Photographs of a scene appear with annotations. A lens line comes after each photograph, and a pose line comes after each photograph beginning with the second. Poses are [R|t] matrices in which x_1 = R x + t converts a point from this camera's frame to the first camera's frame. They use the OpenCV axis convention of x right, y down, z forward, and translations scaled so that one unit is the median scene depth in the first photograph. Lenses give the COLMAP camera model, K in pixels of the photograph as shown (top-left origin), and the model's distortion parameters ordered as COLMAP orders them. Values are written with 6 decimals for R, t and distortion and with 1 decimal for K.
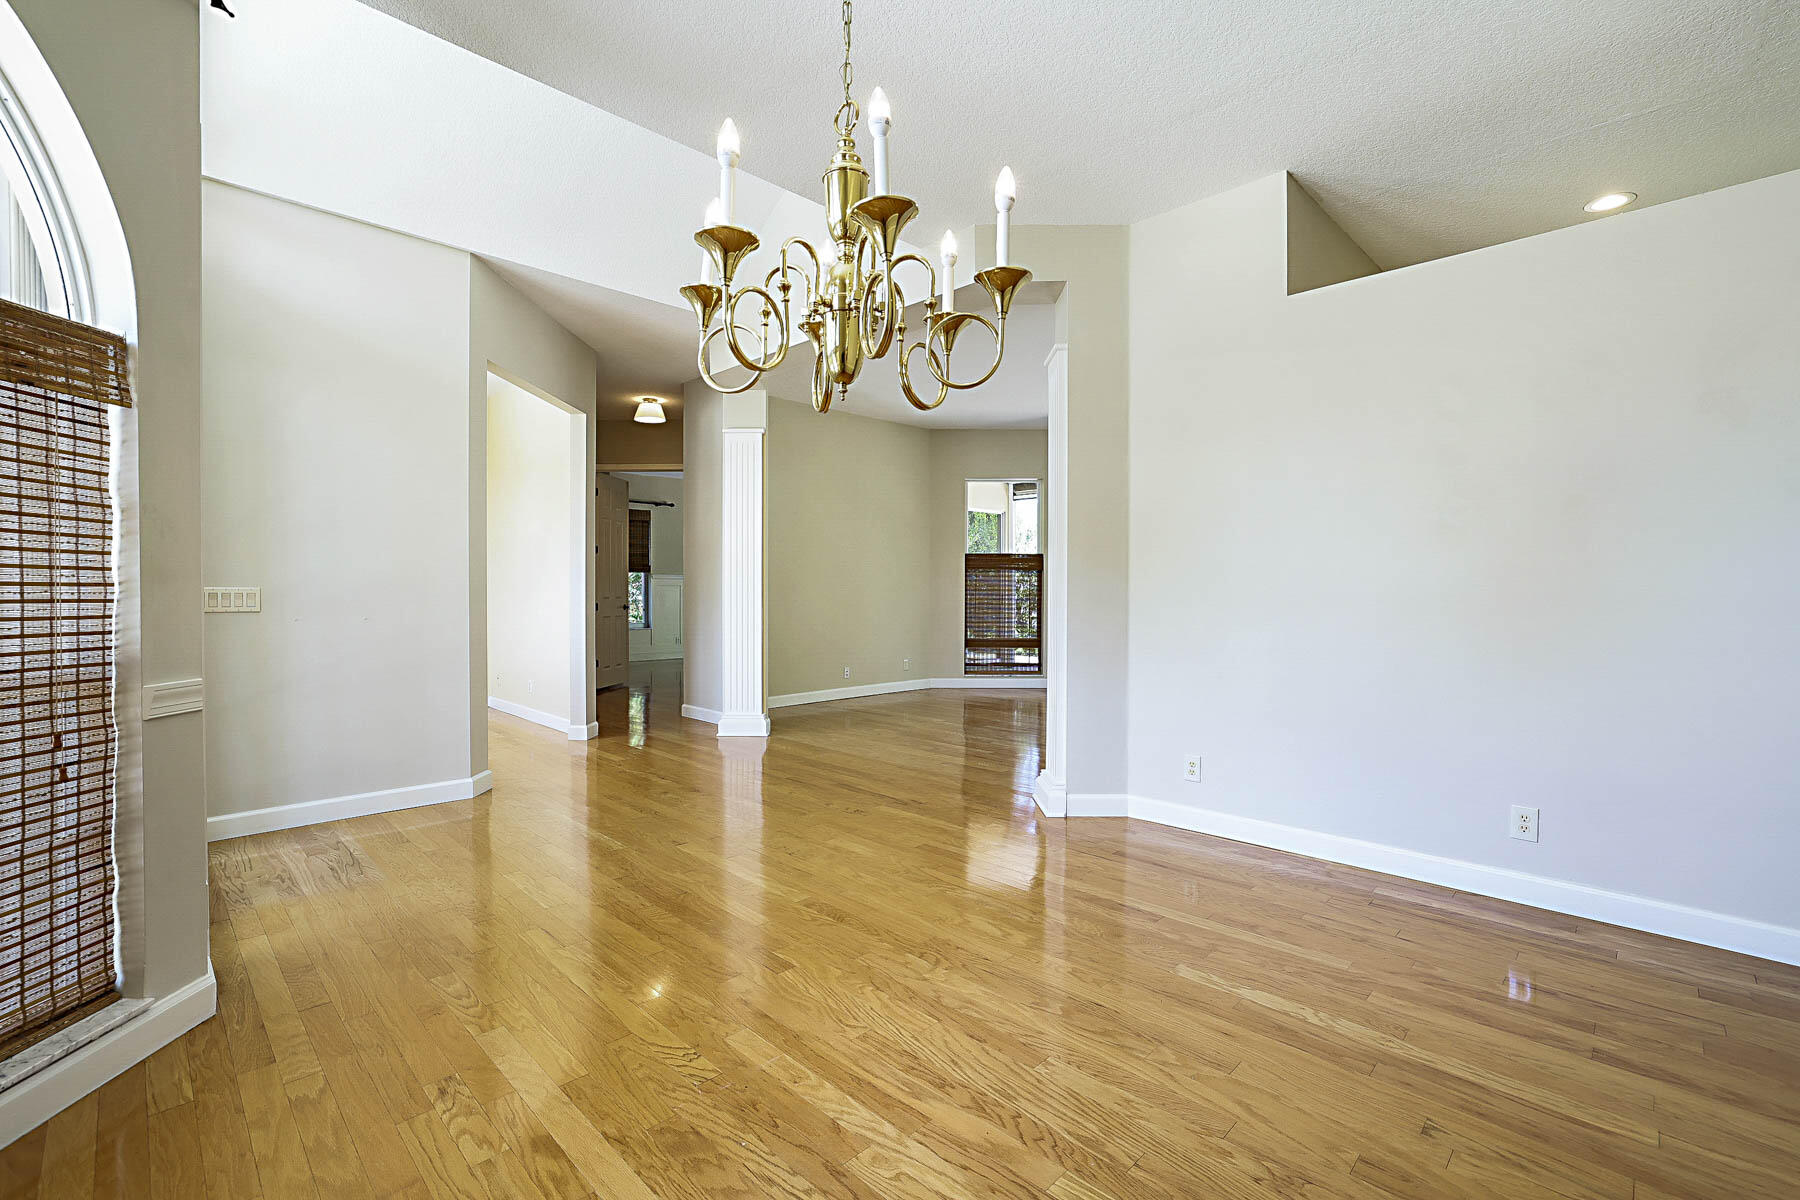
lens RADIAL K [[794.2, 0, 888.7], [0, 794.2, 598.8], [0, 0, 1]] dist [-0.048865, 0.020321]
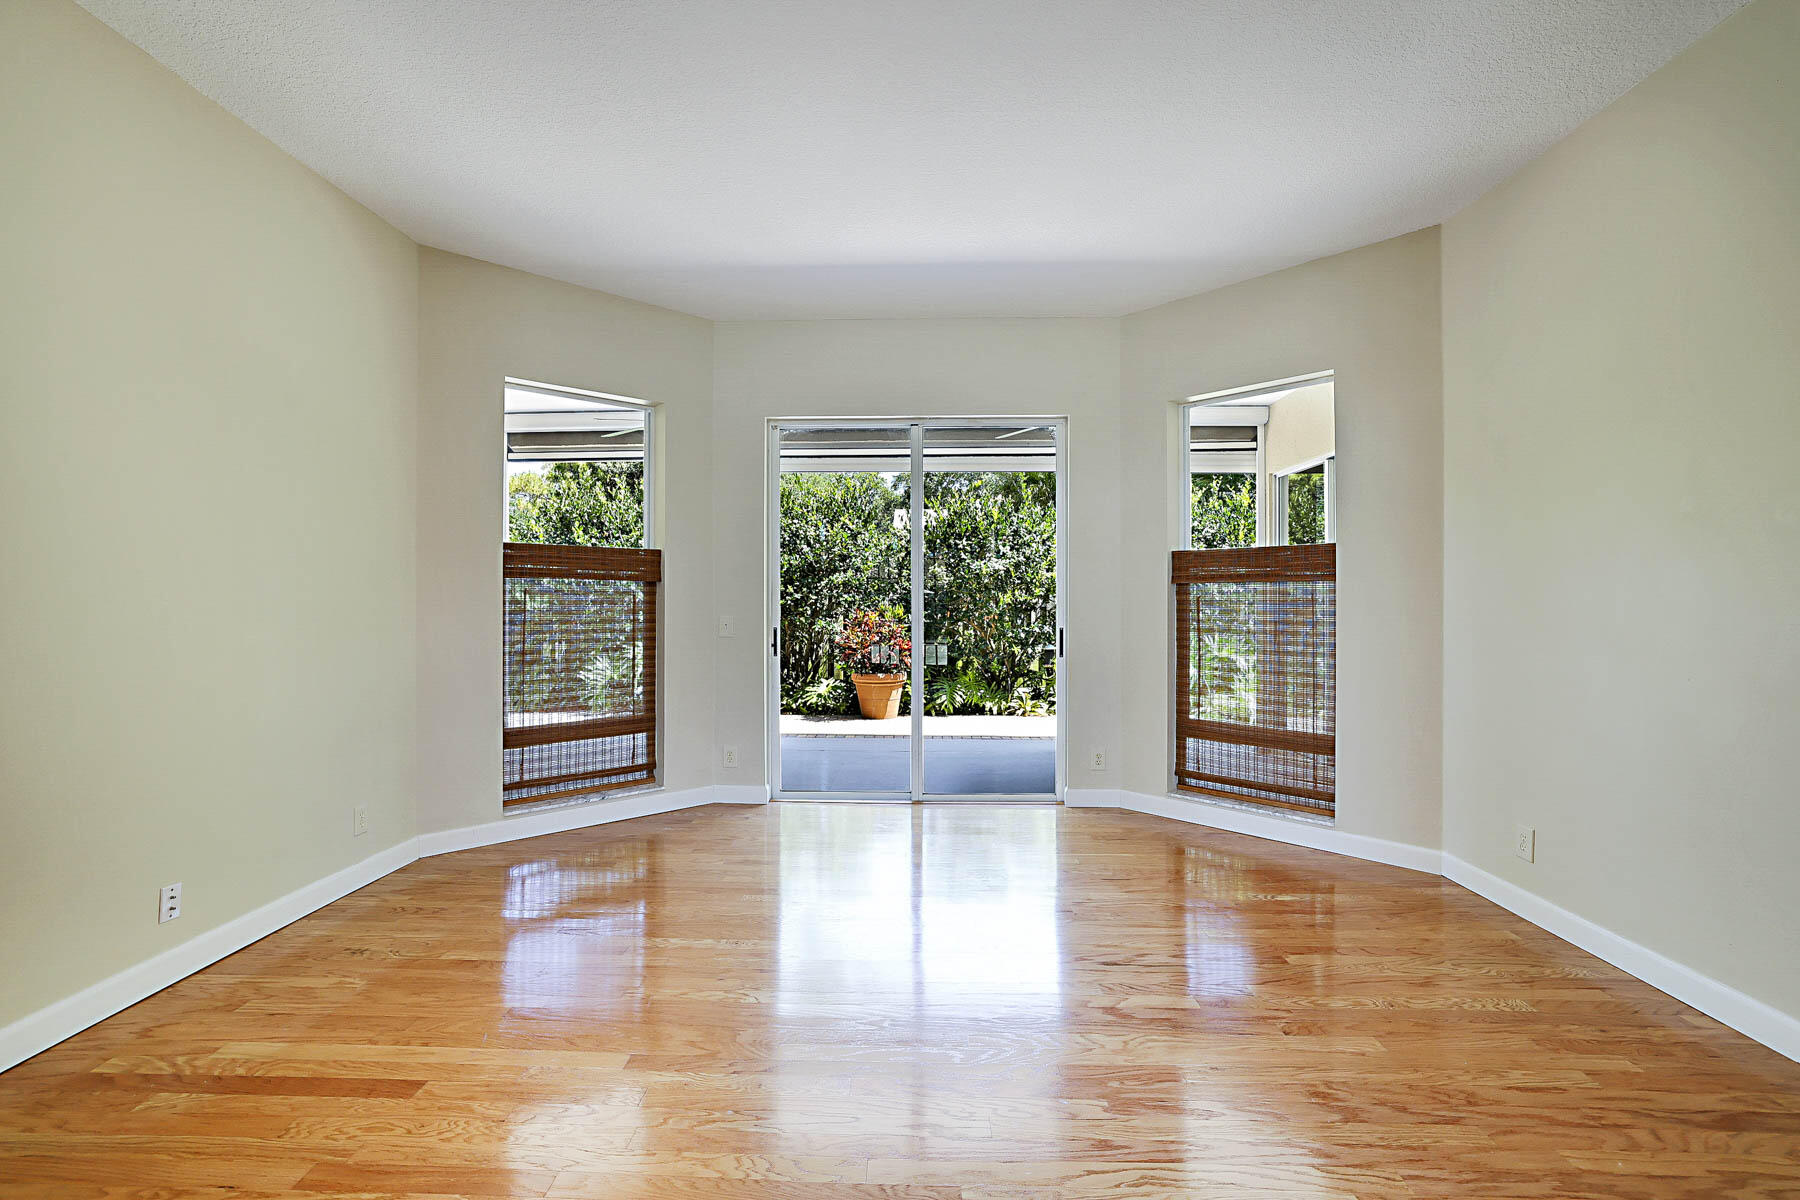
lens RADIAL K [[794.2, 0, 888.7], [0, 794.2, 598.8], [0, 0, 1]] dist [-0.048865, 0.020321]
pose [[0.734919, 0.004988, 0.678137, -0.108154], [0.004710, 0.999911, -0.012459, -0.042798], [-0.678139, 0.012350, 0.734830, 1.163969]]
